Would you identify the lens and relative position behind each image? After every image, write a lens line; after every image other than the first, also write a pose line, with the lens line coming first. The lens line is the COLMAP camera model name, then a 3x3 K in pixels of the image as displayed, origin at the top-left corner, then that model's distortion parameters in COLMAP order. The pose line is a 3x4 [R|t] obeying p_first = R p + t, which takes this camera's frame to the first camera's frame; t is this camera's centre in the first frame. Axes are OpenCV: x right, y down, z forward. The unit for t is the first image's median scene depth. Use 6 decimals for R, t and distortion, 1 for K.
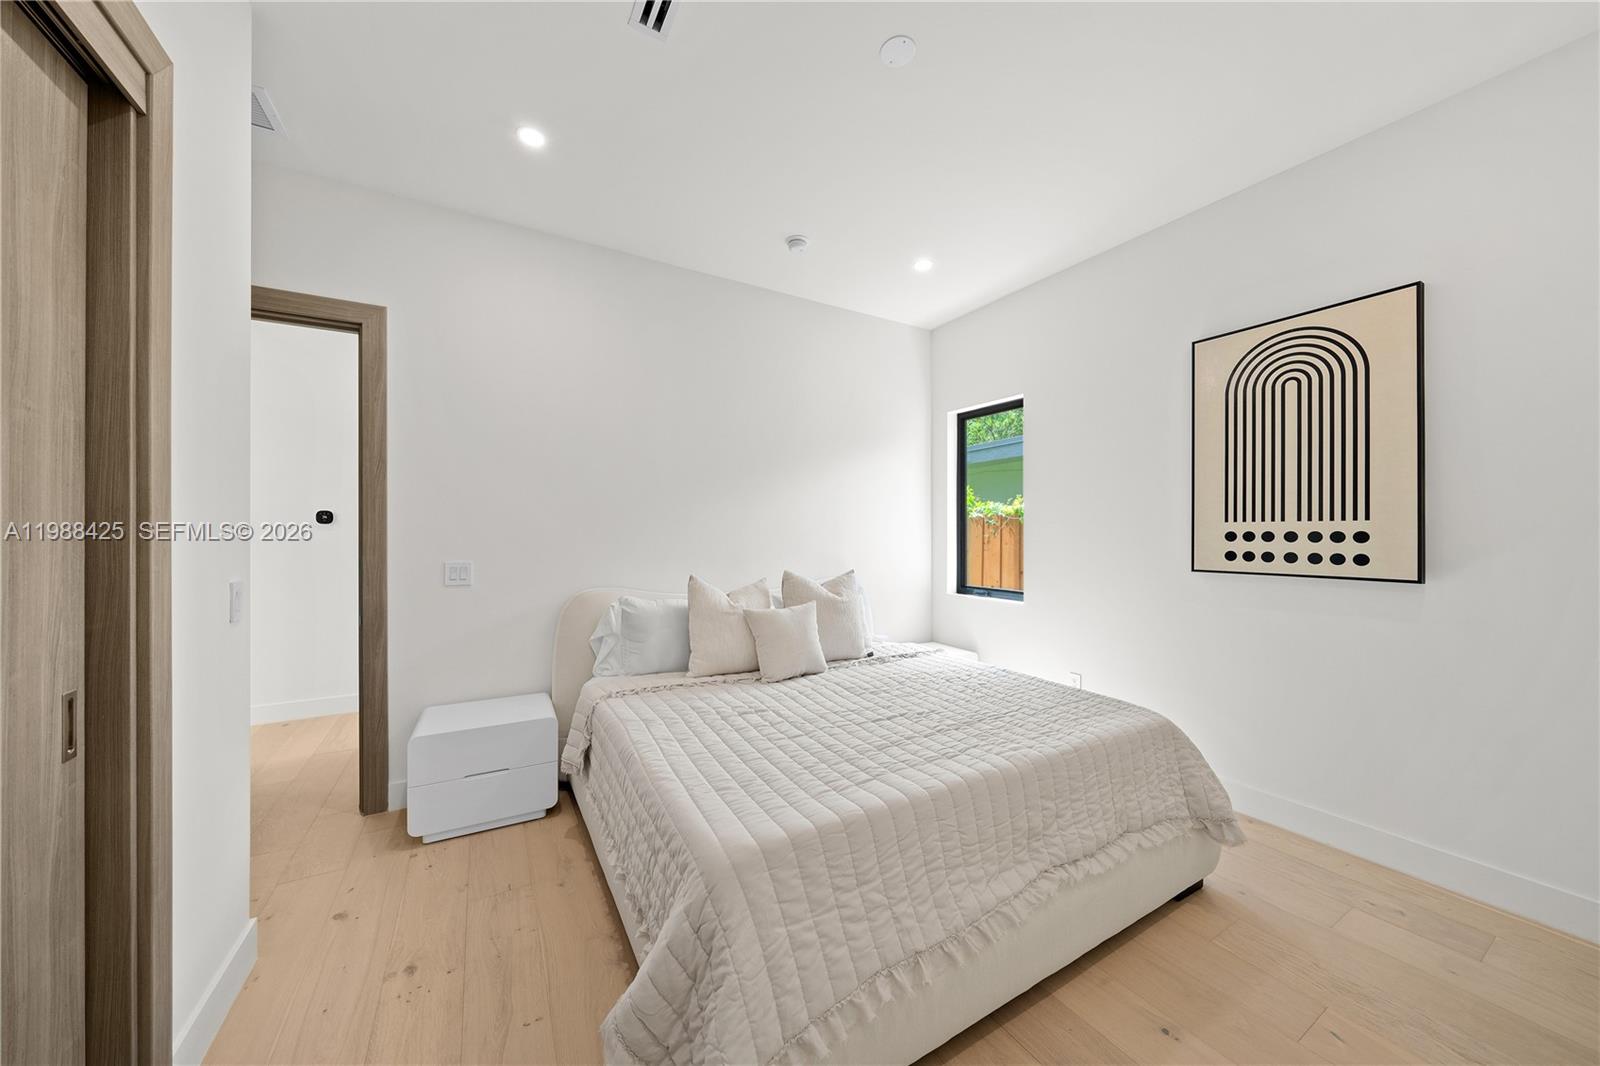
lens RADIAL K [[550.6, 0, 800.0], [0, 550.6, 533.0], [0, 0, 1]] dist [-0.001533, -0.000155]
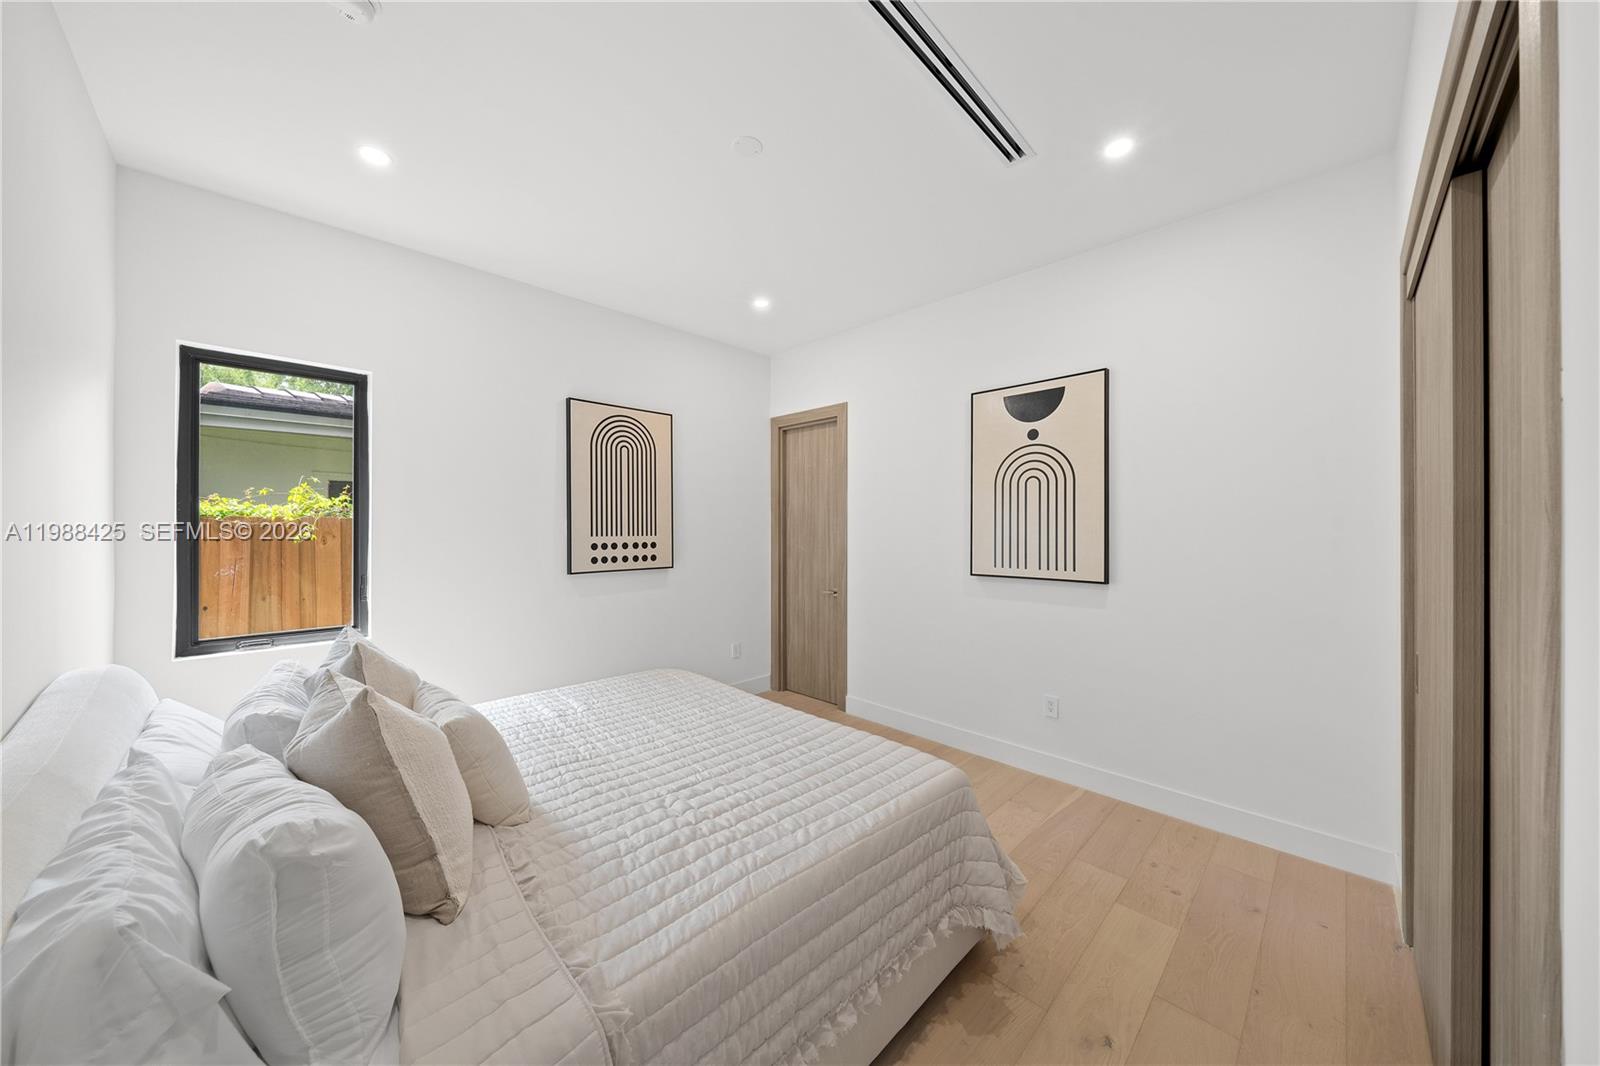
lens RADIAL K [[550.6, 0, 800.0], [0, 550.6, 533.0], [0, 0, 1]] dist [-0.001533, -0.000155]
pose [[-0.266822, -0.016327, 0.963607, -0.753063], [-0.002619, 0.999865, 0.016216, -0.055778], [-0.963742, 0.001803, -0.266829, 0.911374]]
